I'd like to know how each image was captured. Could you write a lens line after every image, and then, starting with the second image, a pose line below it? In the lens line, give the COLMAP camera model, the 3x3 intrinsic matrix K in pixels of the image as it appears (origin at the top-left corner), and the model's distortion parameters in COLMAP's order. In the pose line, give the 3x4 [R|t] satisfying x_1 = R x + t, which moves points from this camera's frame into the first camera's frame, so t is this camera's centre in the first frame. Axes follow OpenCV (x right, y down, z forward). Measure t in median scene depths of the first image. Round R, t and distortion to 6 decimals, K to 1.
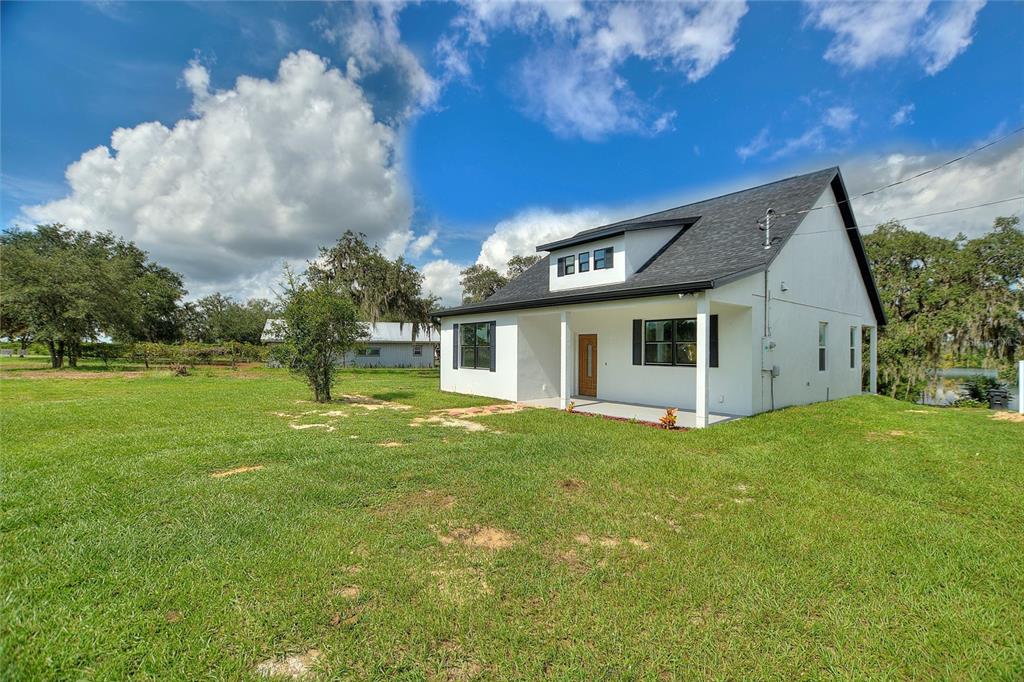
lens RADIAL K [[446.1, 0, 517.2], [0, 446.1, 340.9], [0, 0, 1]] dist [-0.000259, -0.000173]
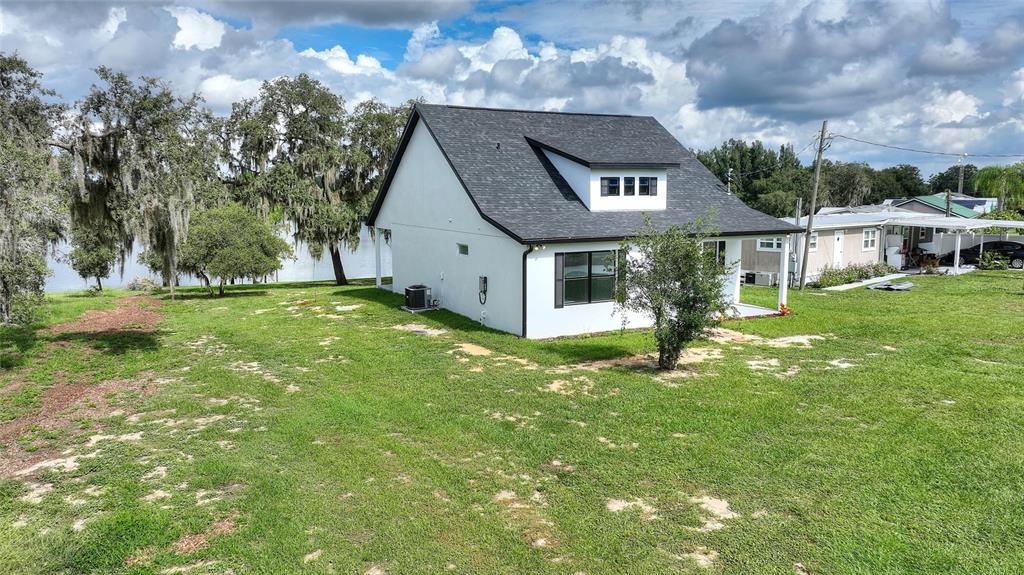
lens RADIAL K [[721.1, 0, 514.3], [0, 721.1, 283.8], [0, 0, 1]] dist [0.000481, 0.010987]
pose [[0.245264, -0.128617, 0.960887, -1.569549], [-0.009656, 0.990787, 0.135084, -0.174744], [-0.969408, -0.042410, 0.241763, 0.847226]]
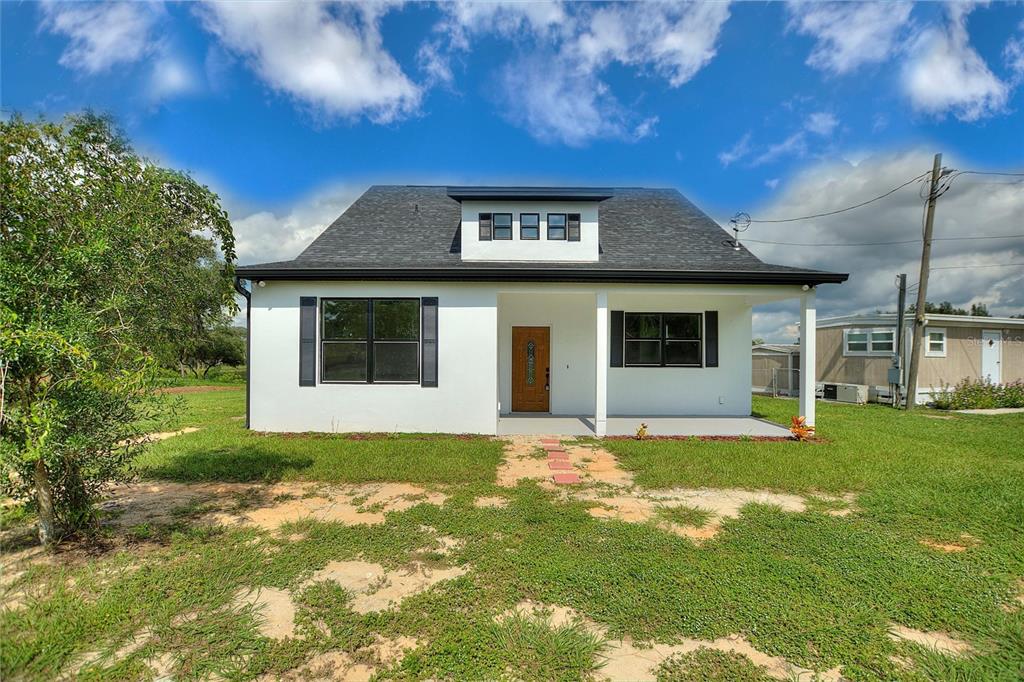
lens RADIAL K [[446.1, 0, 517.2], [0, 446.1, 340.9], [0, 0, 1]] dist [-0.000259, -0.000173]
pose [[0.646339, 0.008842, 0.762999, -0.411835], [-0.017632, 0.999839, 0.003349, 0.006786], [-0.762847, -0.015618, 0.646390, 0.547754]]
